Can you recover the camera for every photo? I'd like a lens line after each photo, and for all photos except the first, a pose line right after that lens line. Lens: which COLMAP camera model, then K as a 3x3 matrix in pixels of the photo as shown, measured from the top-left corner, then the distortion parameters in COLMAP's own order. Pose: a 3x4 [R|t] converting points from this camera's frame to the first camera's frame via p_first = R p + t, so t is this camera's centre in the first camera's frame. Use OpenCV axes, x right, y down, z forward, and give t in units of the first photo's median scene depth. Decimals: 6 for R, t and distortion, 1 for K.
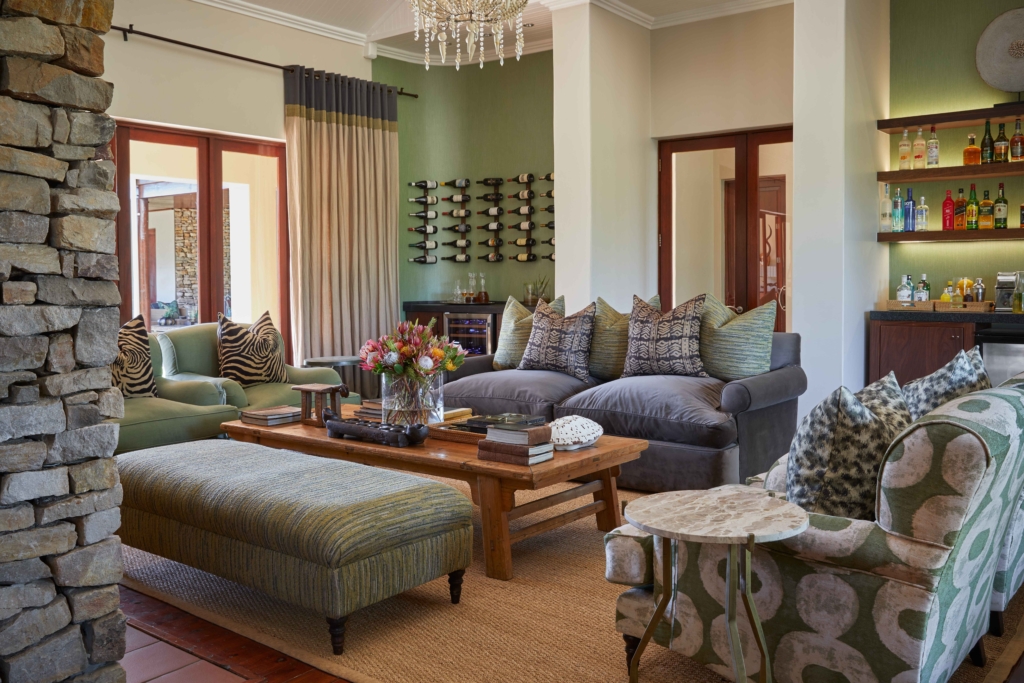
lens RADIAL K [[897.6, 0, 512.3], [0, 897.6, 309.9], [0, 0, 1]] dist [-0.069896, 0.123236]
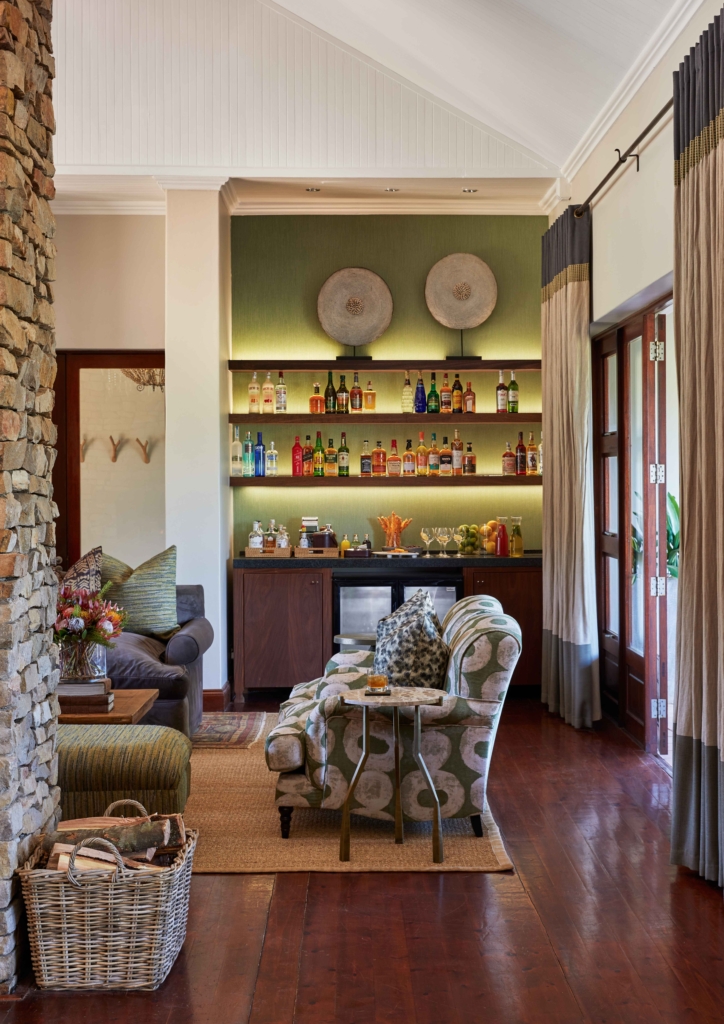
lens RADIAL K [[1609.4, 0, 362.0], [0, 1609.4, 512.0], [0, 0, 1]] dist [0.032527, 0.037457]
pose [[0.776029, -0.010441, 0.630611, -0.651298], [0.022632, 0.999680, -0.011299, -0.029628], [-0.630291, 0.023040, 0.776017, -0.494514]]
